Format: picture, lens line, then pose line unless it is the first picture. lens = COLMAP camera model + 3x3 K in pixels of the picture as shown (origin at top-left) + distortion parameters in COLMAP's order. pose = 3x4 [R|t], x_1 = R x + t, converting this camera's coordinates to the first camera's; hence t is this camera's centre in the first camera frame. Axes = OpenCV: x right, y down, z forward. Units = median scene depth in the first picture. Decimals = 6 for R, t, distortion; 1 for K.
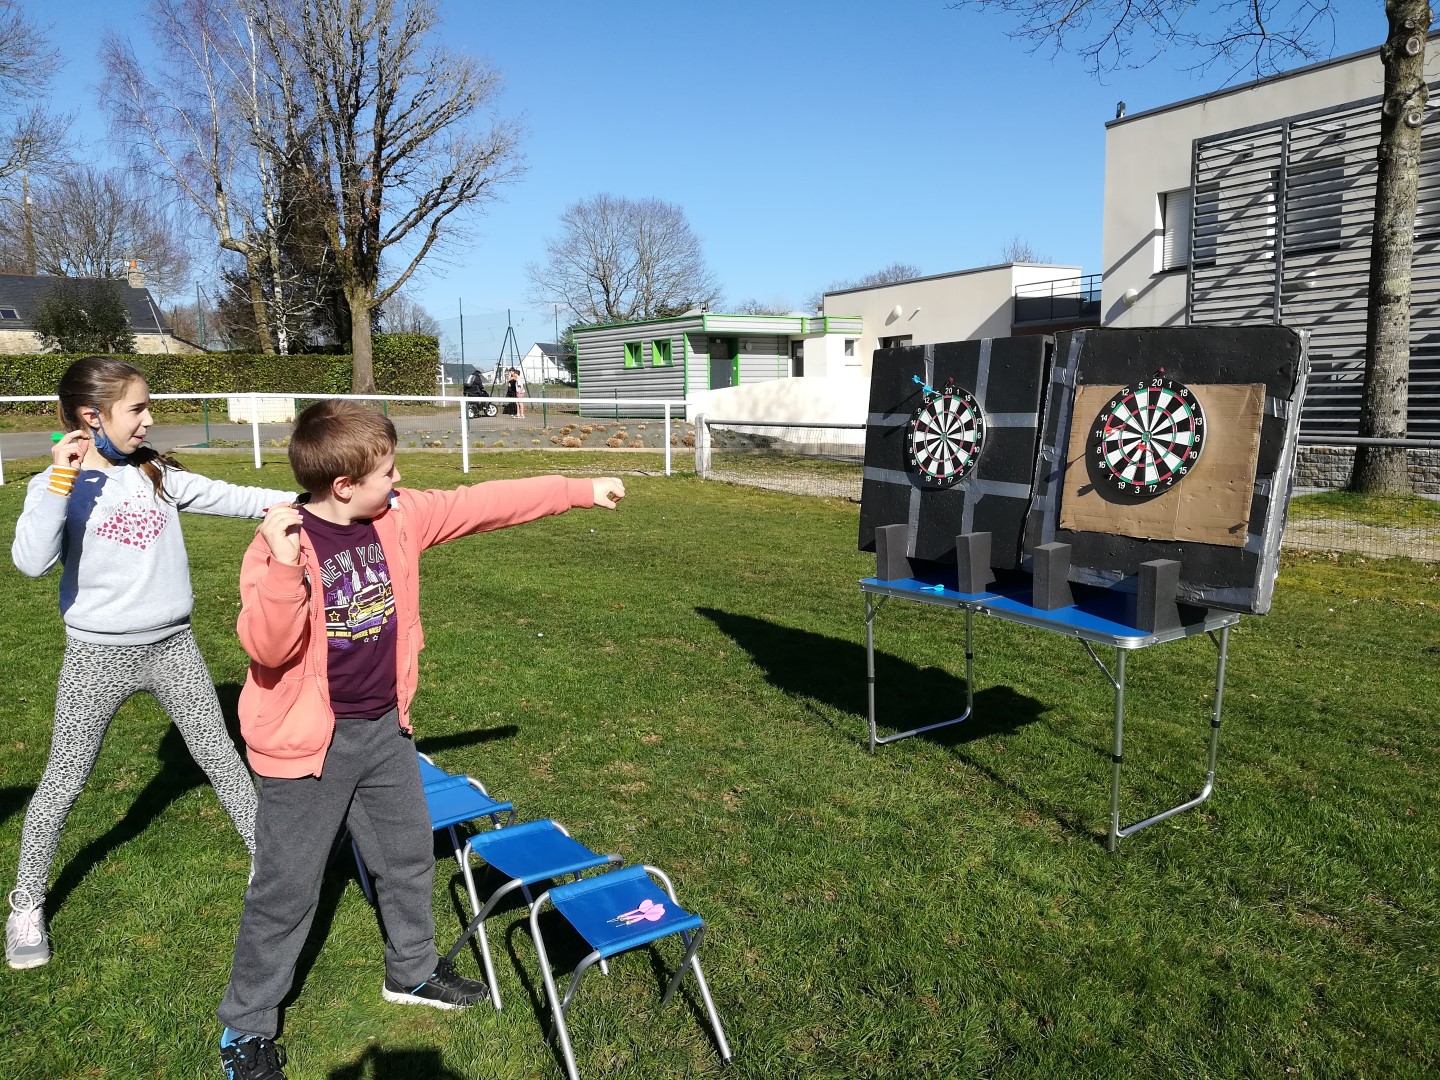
lens RADIAL K [[1100.5, 0, 714.4], [0, 1100.5, 579.1], [0, 0, 1]] dist [0.032912, -0.044838]
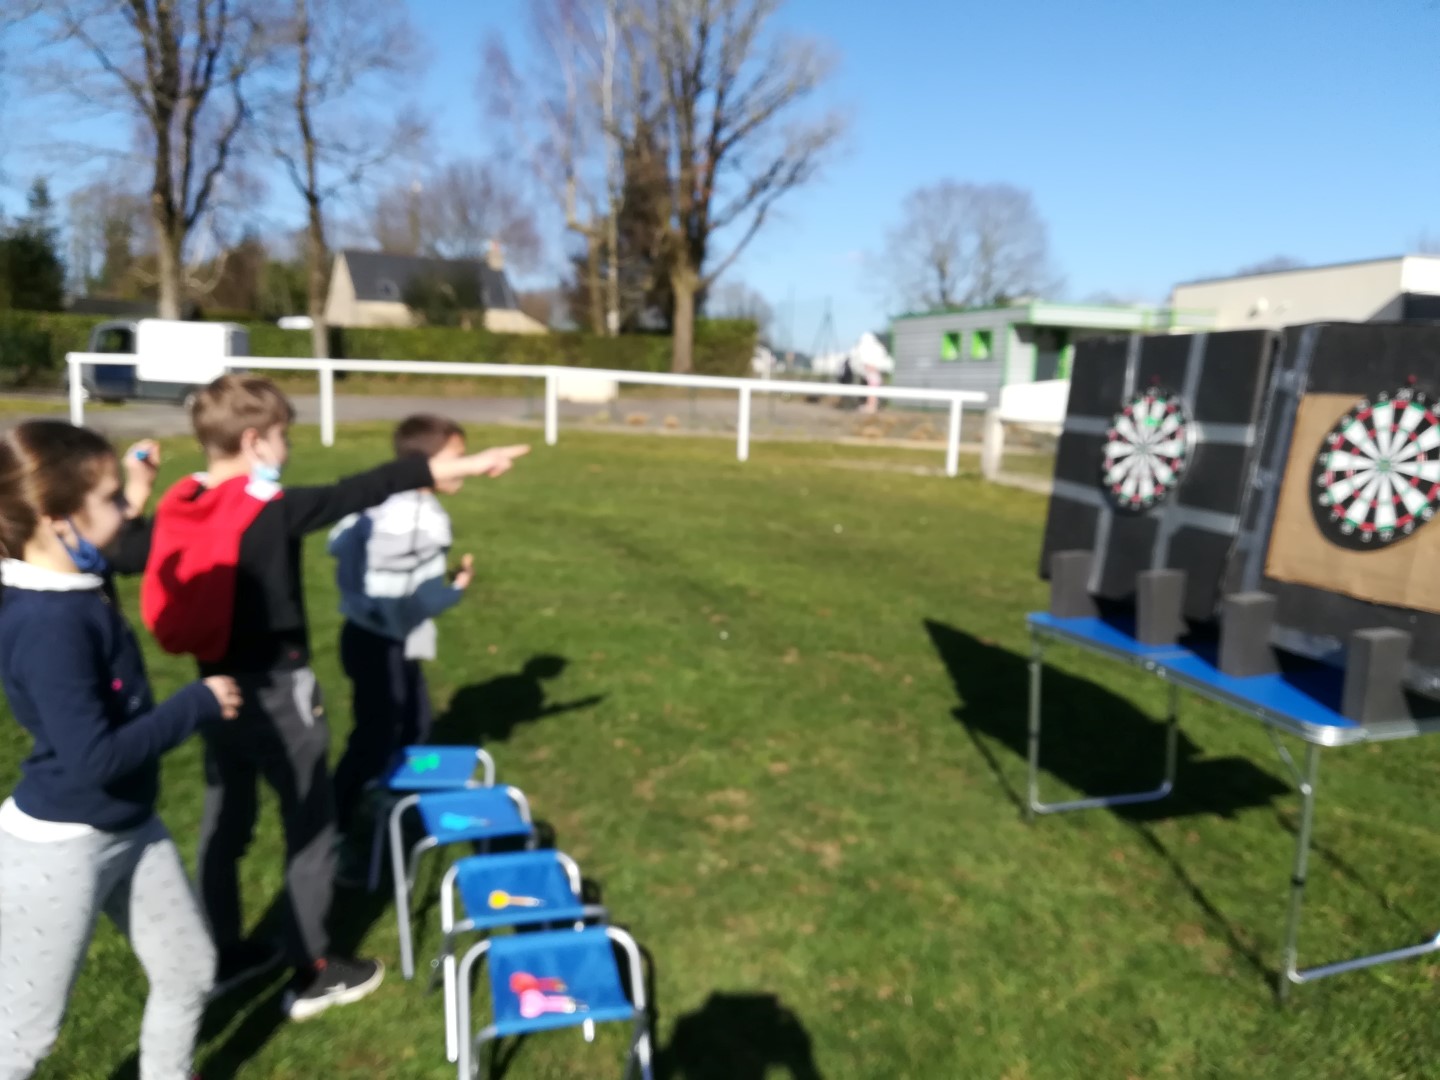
lens RADIAL K [[1100.5, 0, 758.7], [0, 1100.5, 587.1], [0, 0, 1]] dist [0.032912, -0.044838]
pose [[0.962647, 0.087511, -0.256228, 0.147819], [-0.083182, 0.996149, 0.027708, -0.026161], [0.257666, -0.005359, 0.966219, 0.131287]]
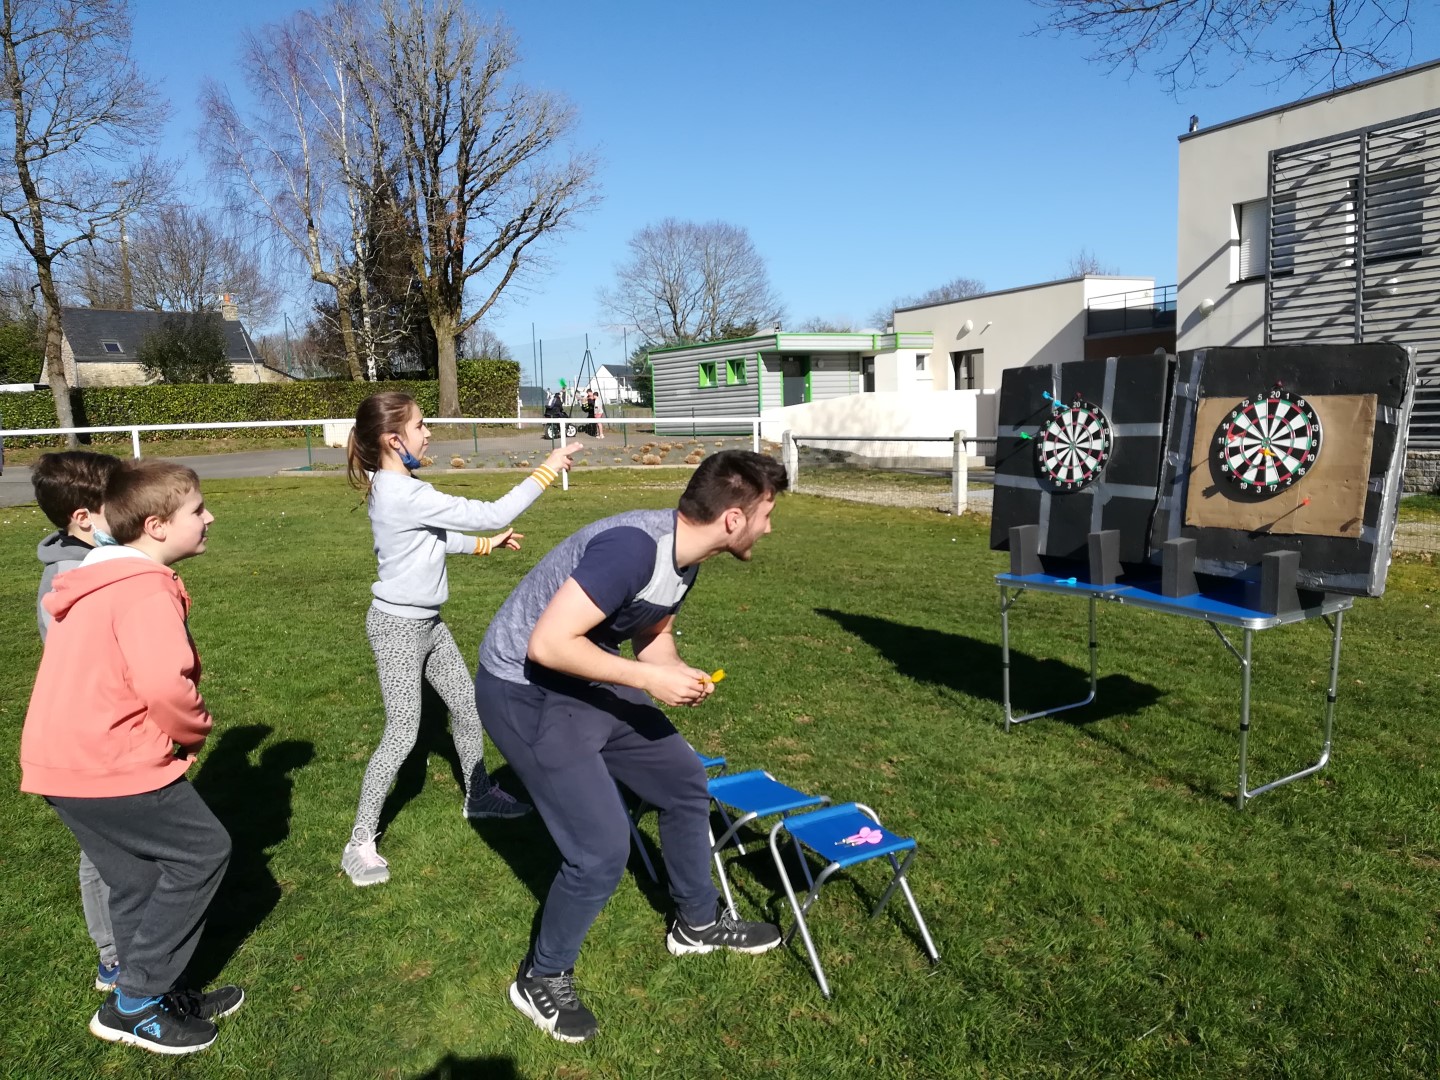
lens RADIAL K [[1100.5, 0, 705.7], [0, 1100.5, 577.2], [0, 0, 1]] dist [0.032912, -0.044838]
pose [[0.998098, -0.008552, -0.061058, -0.092874], [0.007491, 0.999817, -0.017580, 0.020335], [0.061197, 0.017089, 0.997979, -0.133327]]
